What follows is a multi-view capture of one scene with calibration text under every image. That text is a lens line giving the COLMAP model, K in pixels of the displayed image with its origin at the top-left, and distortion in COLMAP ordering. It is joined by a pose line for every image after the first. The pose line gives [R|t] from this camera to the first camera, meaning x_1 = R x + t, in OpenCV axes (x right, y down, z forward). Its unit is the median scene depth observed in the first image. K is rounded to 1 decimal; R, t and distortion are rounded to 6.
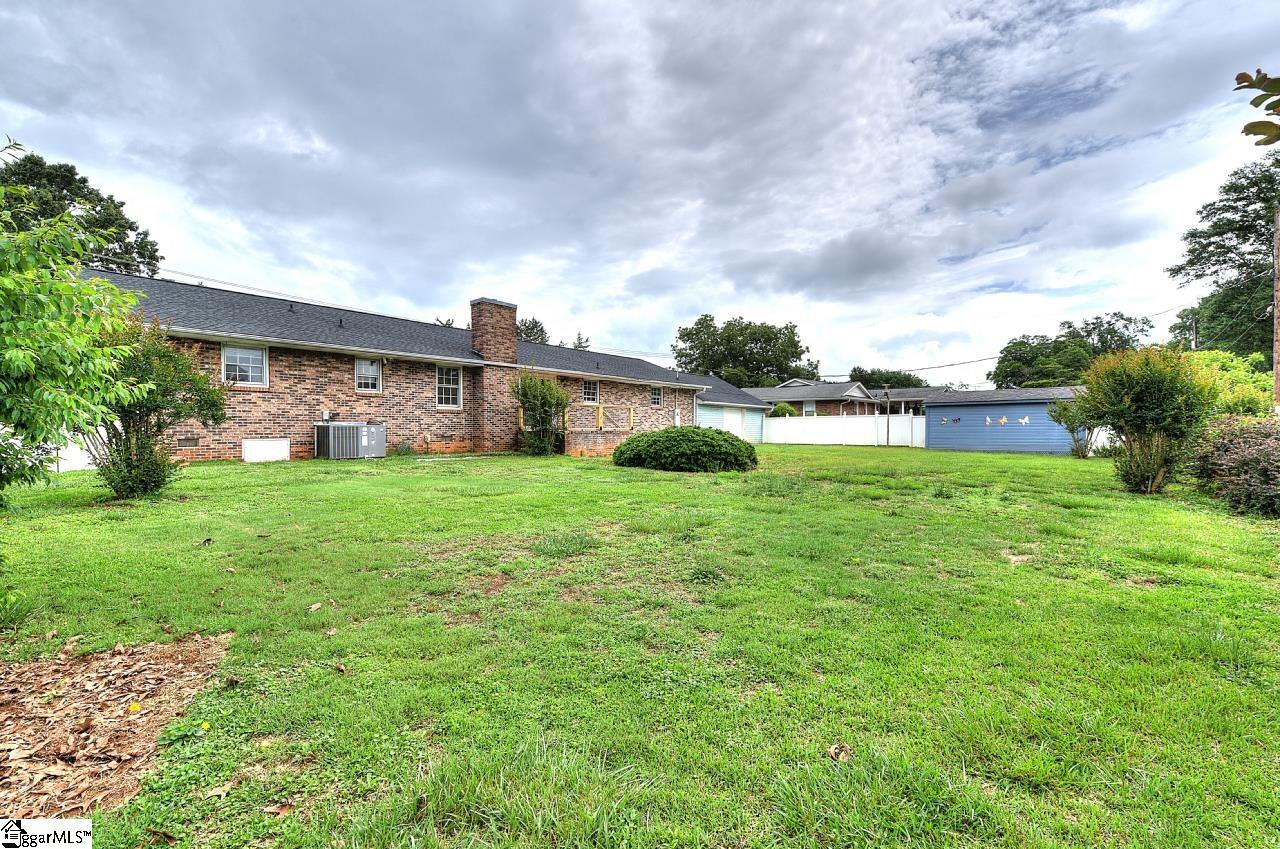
lens RADIAL K [[553.2, 0, 644.7], [0, 553.2, 440.7], [0, 0, 1]] dist [0.000837, 0.000125]
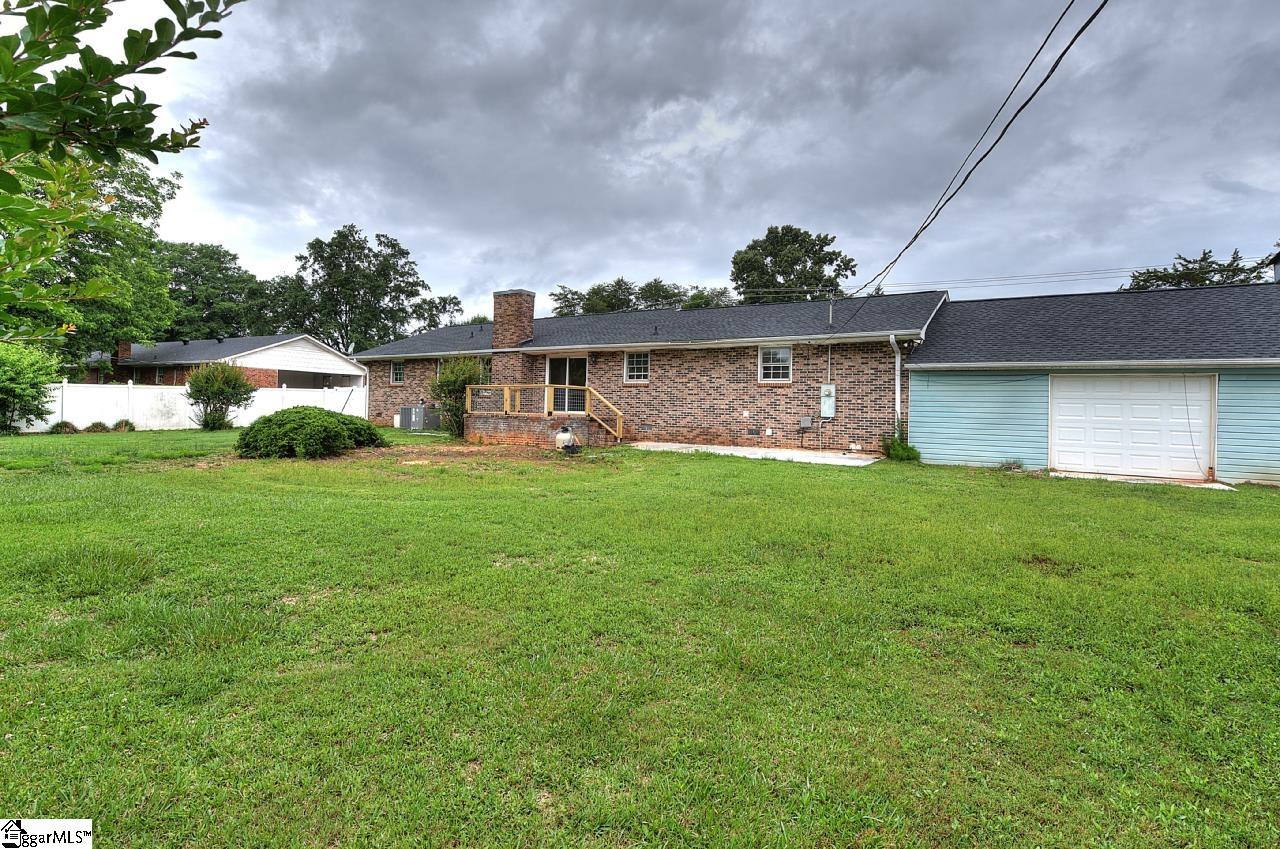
lens RADIAL K [[561.6, 0, 646.6], [0, 561.6, 424.2], [0, 0, 1]] dist [0.000838, 0.000247]
pose [[0.189459, 0.031335, -0.981388, 0.673681], [-0.042815, 0.998804, 0.023625, -0.028490], [0.980955, 0.037542, 0.190574, 0.871949]]
